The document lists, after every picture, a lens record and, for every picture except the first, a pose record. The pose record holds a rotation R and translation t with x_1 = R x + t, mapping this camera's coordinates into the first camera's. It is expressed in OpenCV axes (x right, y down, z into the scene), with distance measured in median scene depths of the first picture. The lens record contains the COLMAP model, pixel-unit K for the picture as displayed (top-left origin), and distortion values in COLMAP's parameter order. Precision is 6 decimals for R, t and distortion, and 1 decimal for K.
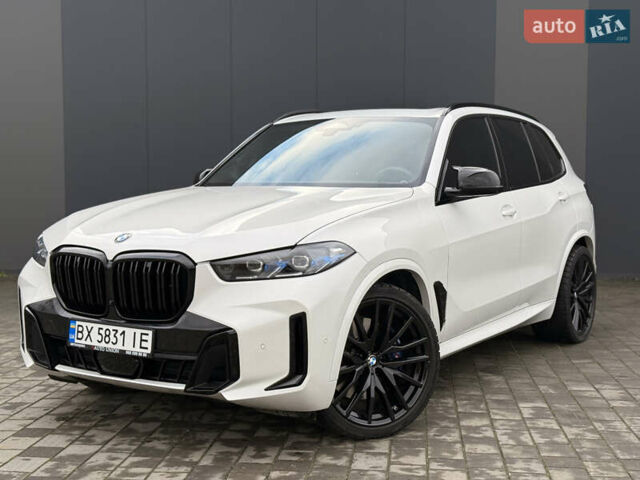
lens RADIAL K [[927.3, 0, 320.0], [0, 927.3, 240.0], [0, 0, 1]] dist [0.124836, -0.137886]
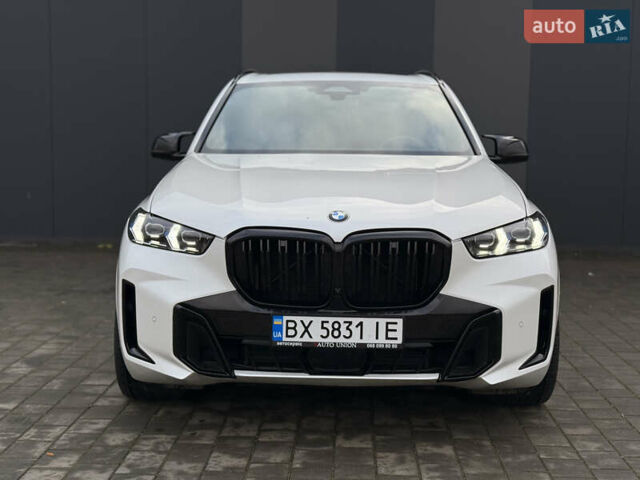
lens RADIAL K [[927.3, 0, 320.0], [0, 927.3, 240.0], [0, 0, 1]] dist [0.124836, -0.137886]
pose [[0.856138, -0.050640, 0.514260, -0.673145], [0.029536, 0.998355, 0.049139, -0.023352], [-0.515902, -0.026880, 0.856226, 0.264822]]
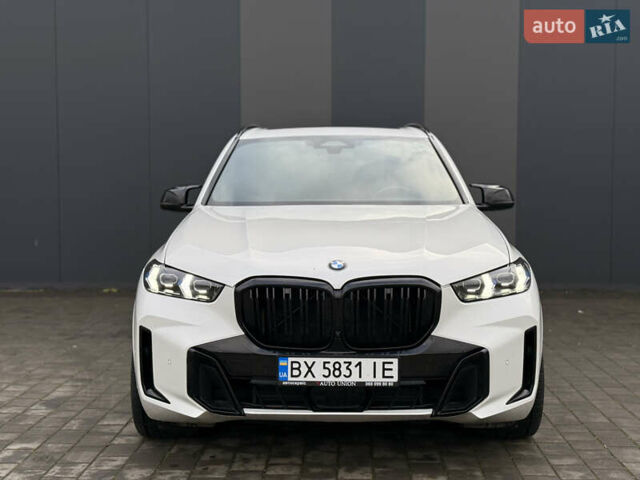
lens RADIAL K [[926.0, 0, 313.2], [0, 926.0, 241.3], [0, 0, 1]] dist [0.132372, -0.161471]
pose [[0.857094, -0.042435, 0.513409, -0.718103], [0.043952, 0.998991, 0.009194, -0.036662], [-0.513281, 0.014685, 0.858095, 0.198020]]
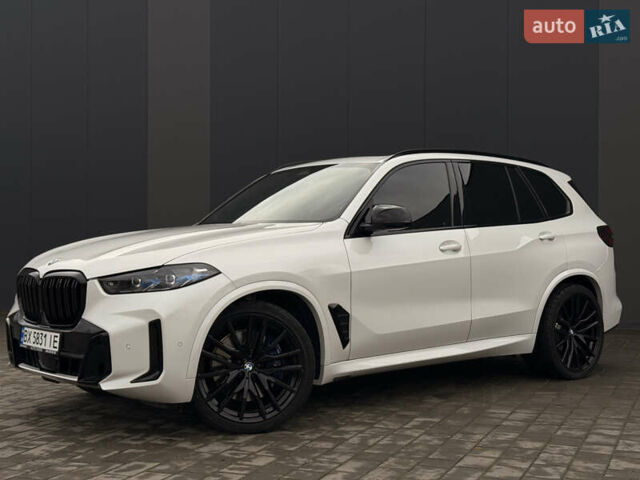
lens RADIAL K [[927.3, 0, 320.0], [0, 927.3, 240.0], [0, 0, 1]] dist [0.124836, -0.137886]
pose [[0.956324, -0.005940, -0.292248, 0.503783], [-0.014188, 0.997672, -0.066707, 0.048489], [0.291964, 0.067940, 0.954013, -0.108684]]
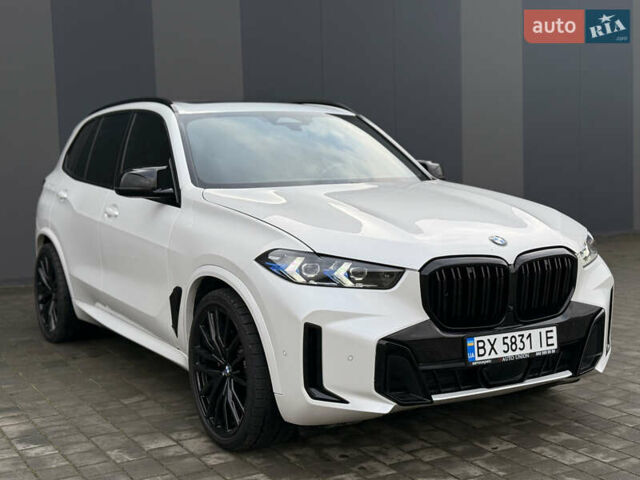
lens RADIAL K [[926.0, 0, 313.2], [0, 926.0, 241.3], [0, 0, 1]] dist [0.132372, -0.161471]
pose [[0.447032, -0.097103, 0.889232, -1.146843], [0.082924, 0.994309, 0.066890, -0.081710], [-0.890666, 0.043837, 0.452540, 0.735539]]
